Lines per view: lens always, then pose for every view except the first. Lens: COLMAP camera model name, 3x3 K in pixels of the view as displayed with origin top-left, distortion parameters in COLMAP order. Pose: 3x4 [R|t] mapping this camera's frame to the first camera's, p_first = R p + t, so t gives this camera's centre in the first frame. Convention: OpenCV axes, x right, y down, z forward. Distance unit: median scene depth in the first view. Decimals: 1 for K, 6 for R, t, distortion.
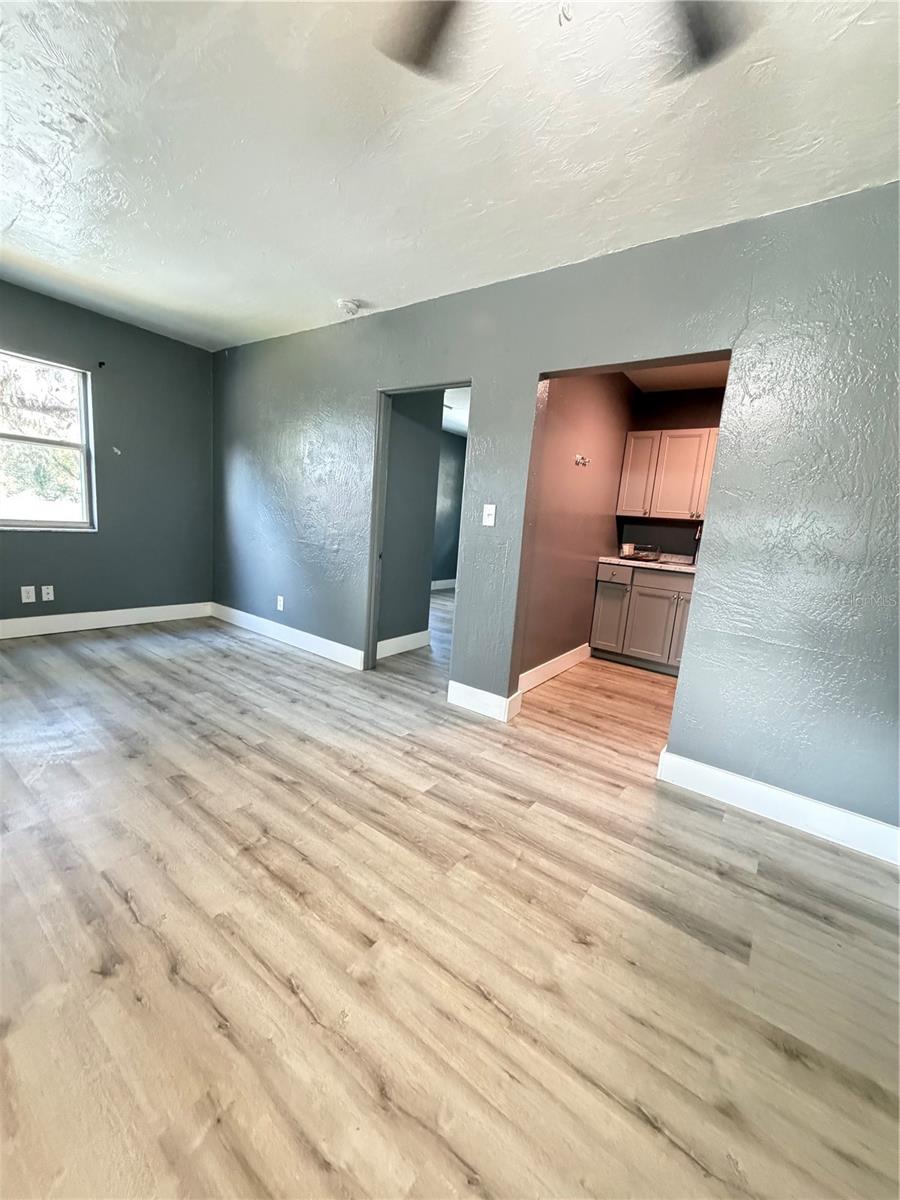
lens RADIAL K [[478.7, 0, 452.0], [0, 478.7, 600.6], [0, 0, 1]] dist [-0.000905, -0.000014]
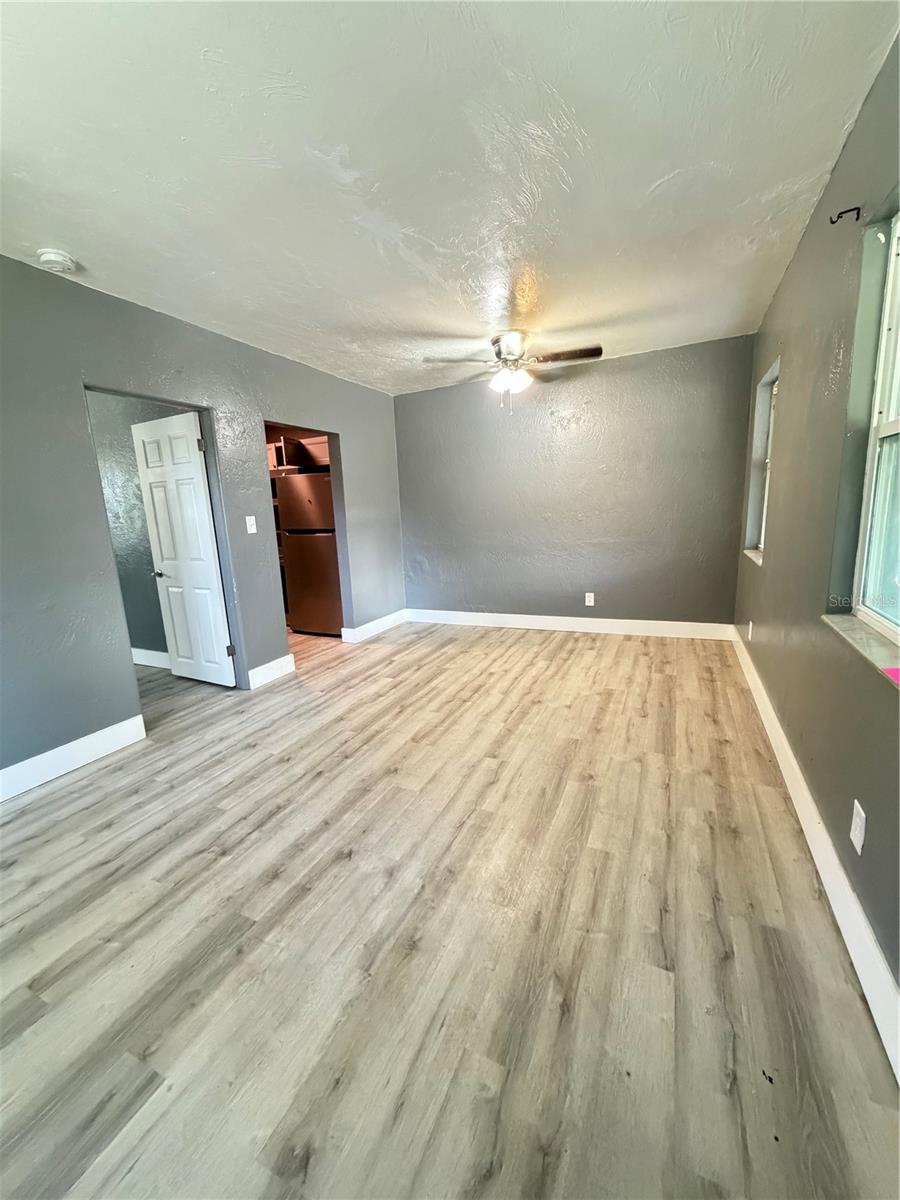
lens RADIAL K [[478.7, 0, 451.2], [0, 478.7, 597.6], [0, 0, 1]] dist [-0.000905, -0.000014]
pose [[-0.206119, -0.250984, 0.945792, -1.573963], [0.190406, 0.937784, 0.290355, -0.329559], [-0.959823, 0.239932, -0.145506, 0.904164]]
